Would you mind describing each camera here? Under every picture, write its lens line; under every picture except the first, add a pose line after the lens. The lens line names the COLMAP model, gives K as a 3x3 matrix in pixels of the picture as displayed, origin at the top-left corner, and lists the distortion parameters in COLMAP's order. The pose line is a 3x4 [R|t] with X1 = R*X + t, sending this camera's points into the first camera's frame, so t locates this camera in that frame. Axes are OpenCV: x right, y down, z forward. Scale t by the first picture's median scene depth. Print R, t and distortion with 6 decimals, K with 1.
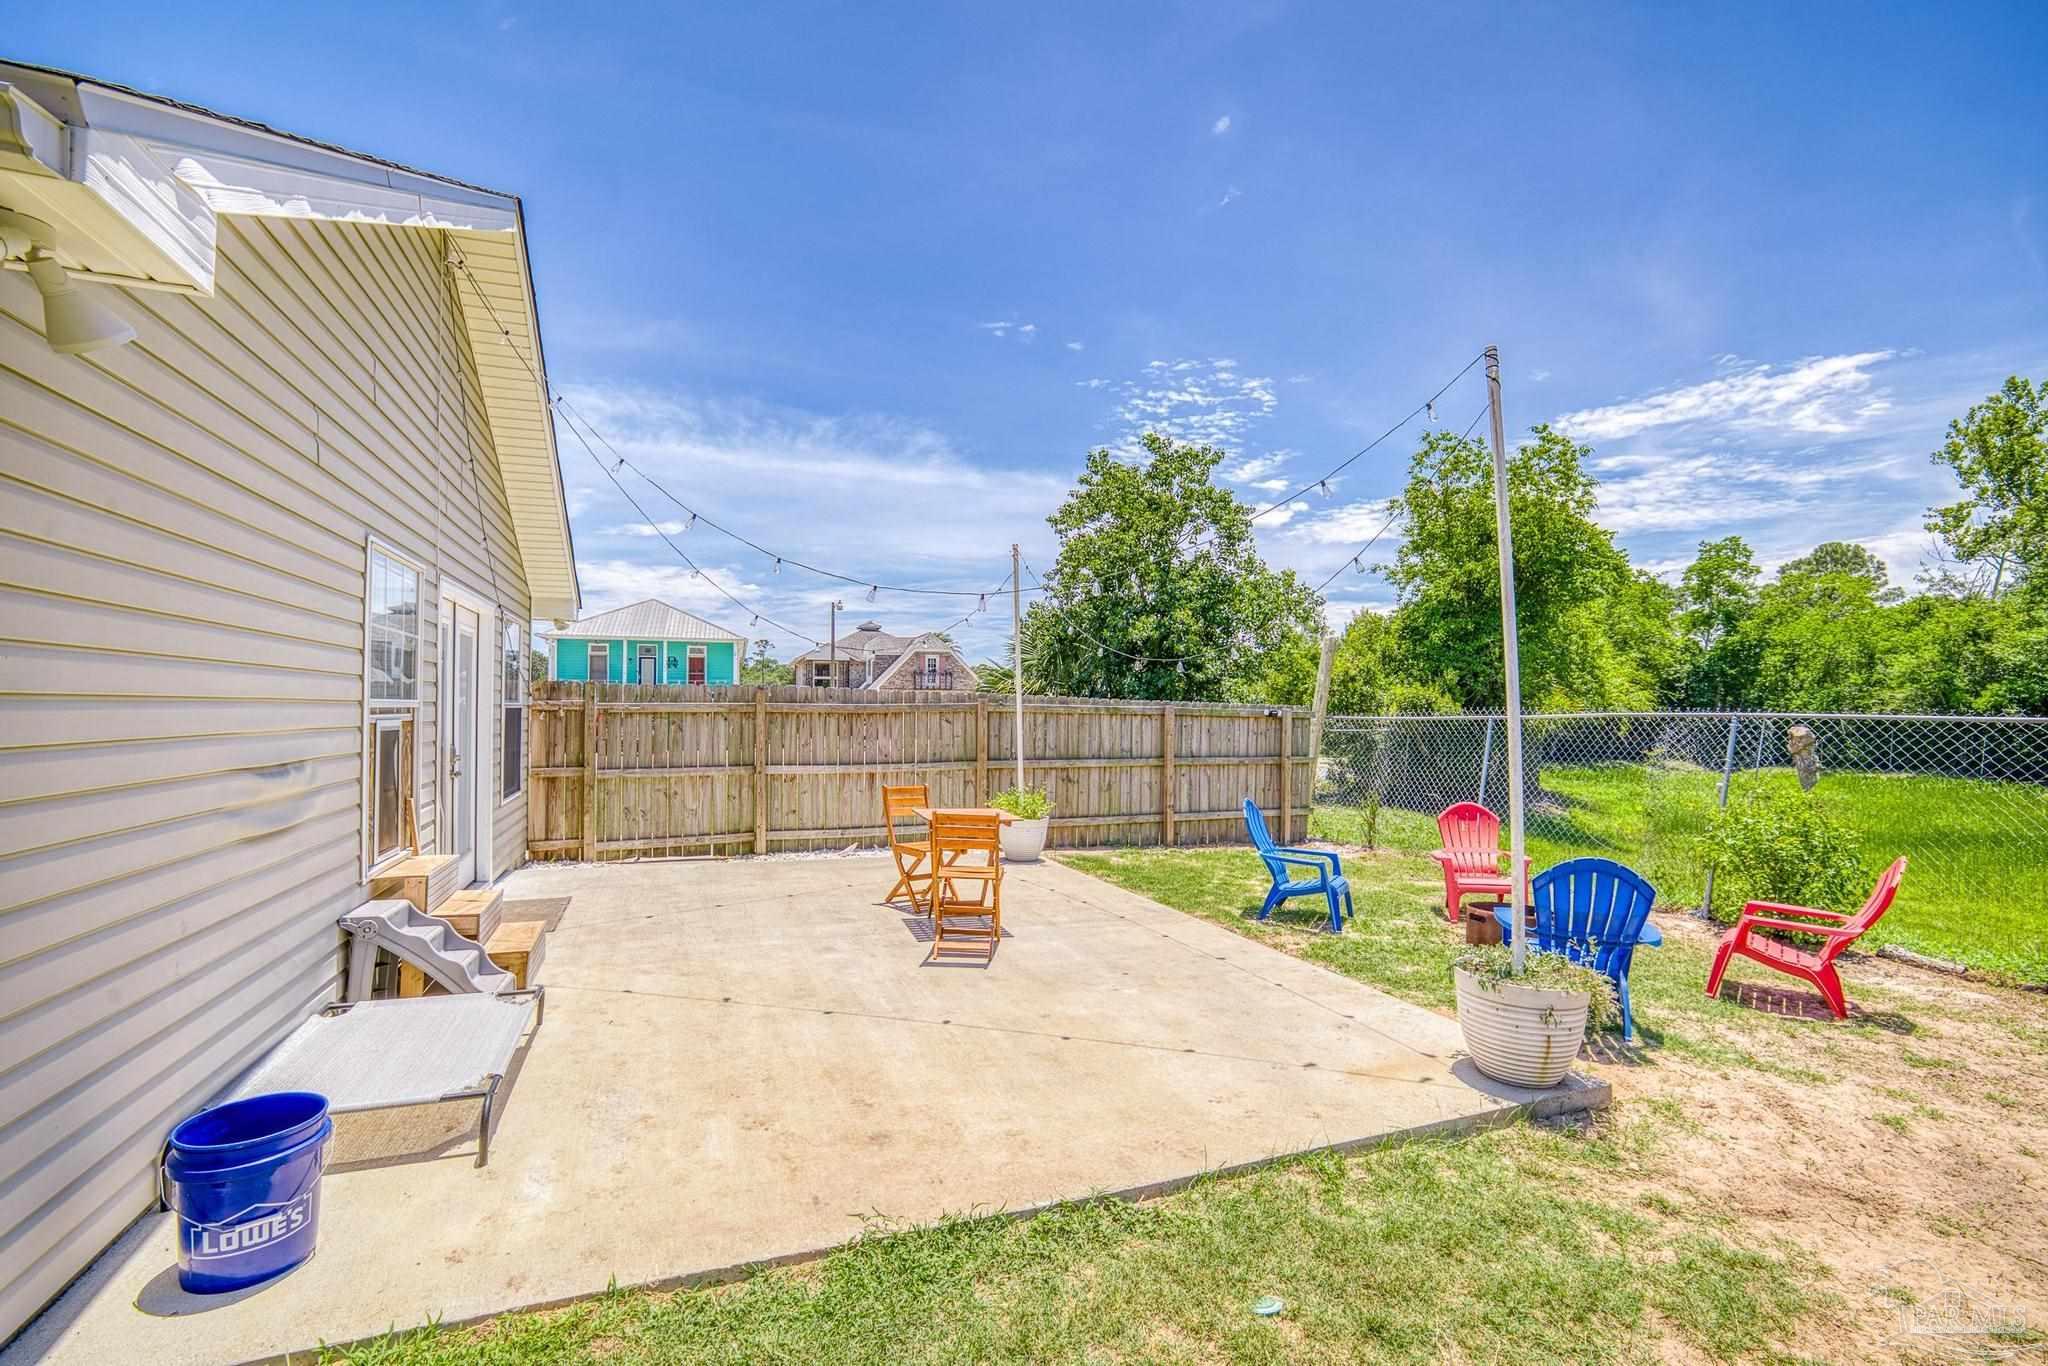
lens RADIAL K [[886.4, 0, 1006.3], [0, 886.4, 678.5], [0, 0, 1]] dist [-0.035168, 0.005611]
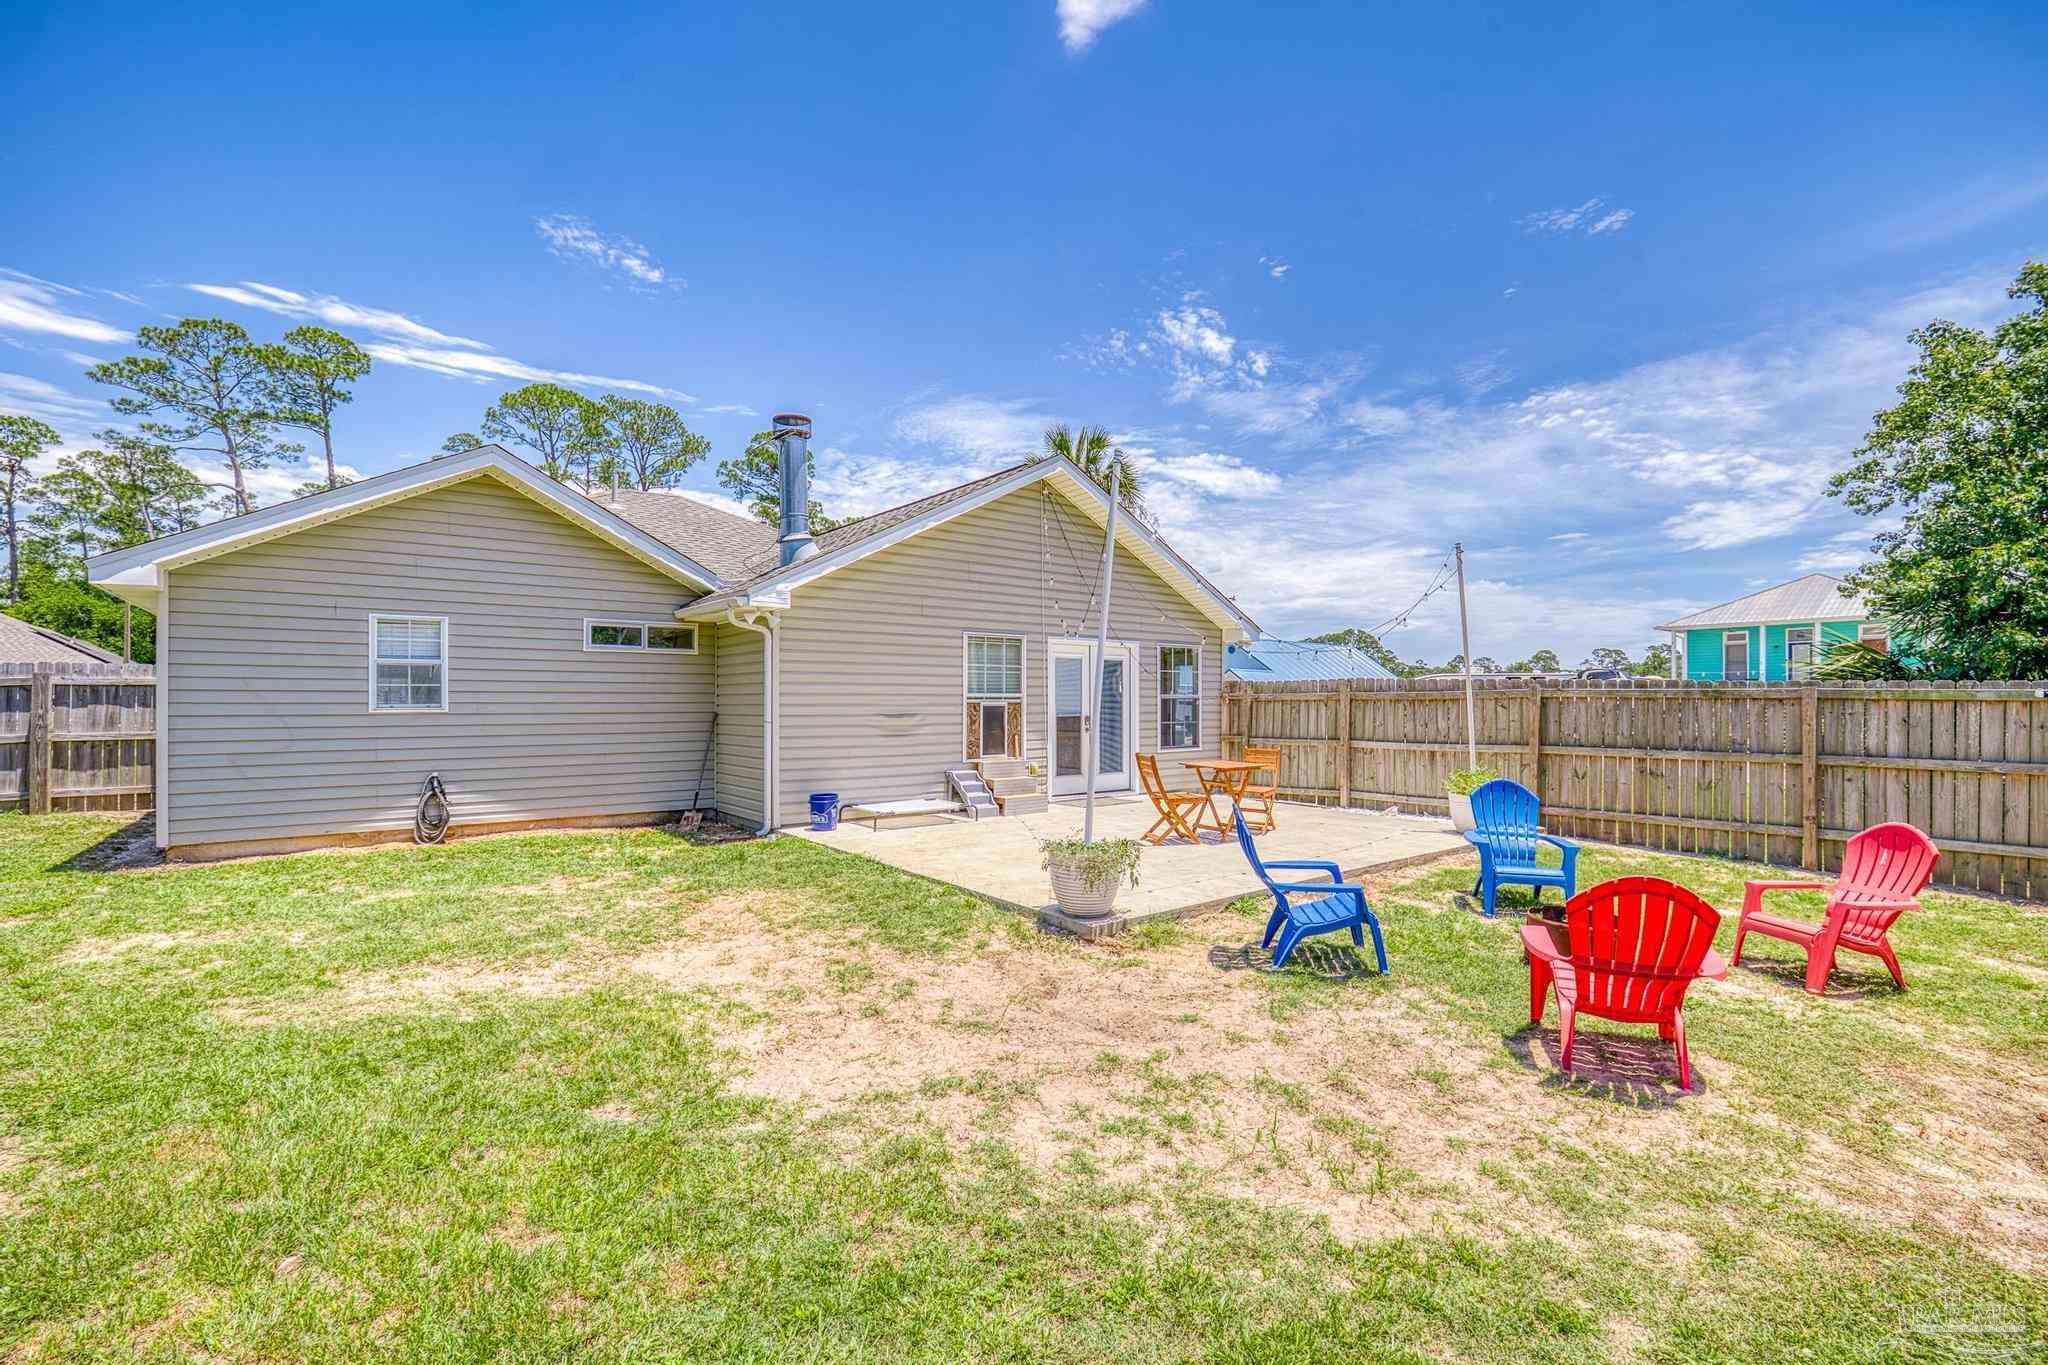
lens RADIAL K [[886.4, 0, 1030.5], [0, 886.4, 698.1], [0, 0, 1]] dist [-0.035168, 0.005611]
pose [[0.303894, -0.012102, -0.952629, 0.859688], [0.035519, 0.999368, -0.001365, 0.021772], [0.952043, -0.033421, 0.304132, 0.163440]]
